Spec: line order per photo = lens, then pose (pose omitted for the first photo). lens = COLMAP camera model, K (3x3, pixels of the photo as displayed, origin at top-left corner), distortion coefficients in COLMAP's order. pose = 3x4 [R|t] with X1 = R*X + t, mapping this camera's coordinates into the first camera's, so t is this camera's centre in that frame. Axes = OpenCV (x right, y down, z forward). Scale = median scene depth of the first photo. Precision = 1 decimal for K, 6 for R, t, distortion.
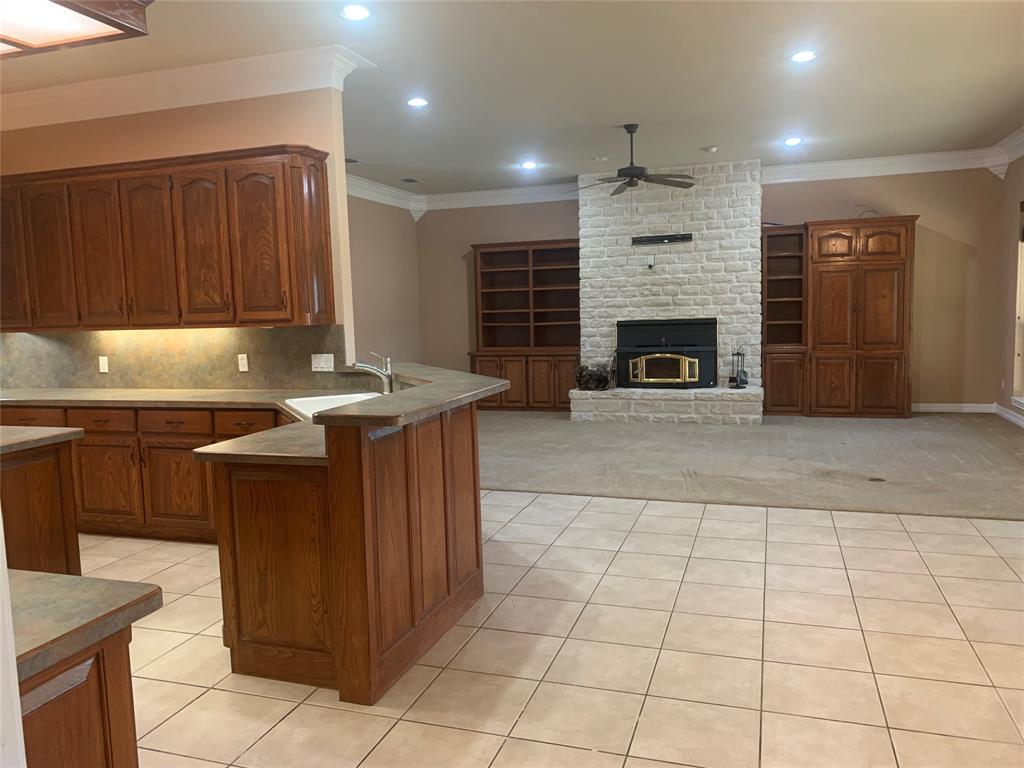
lens RADIAL K [[807.7, 0, 490.4], [0, 807.7, 395.7], [0, 0, 1]] dist [0.062822, -0.023414]
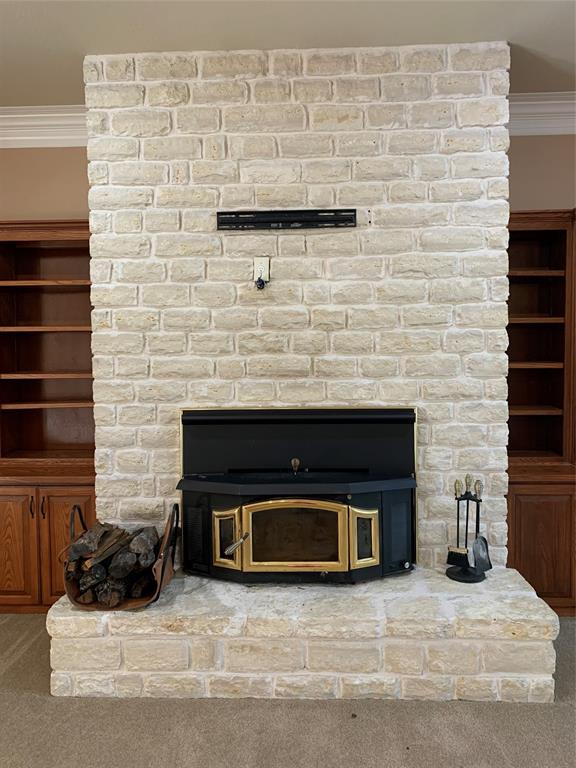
lens RADIAL K [[605.8, 0, 278.5], [0, 605.8, 374.5], [0, 0, 1]] dist [0.062822, -0.023414]
pose [[0.962349, 0.006083, 0.271749, 0.123508], [0.010530, 0.998165, -0.059633, -0.095279], [-0.271613, 0.060250, 0.960519, 0.712853]]
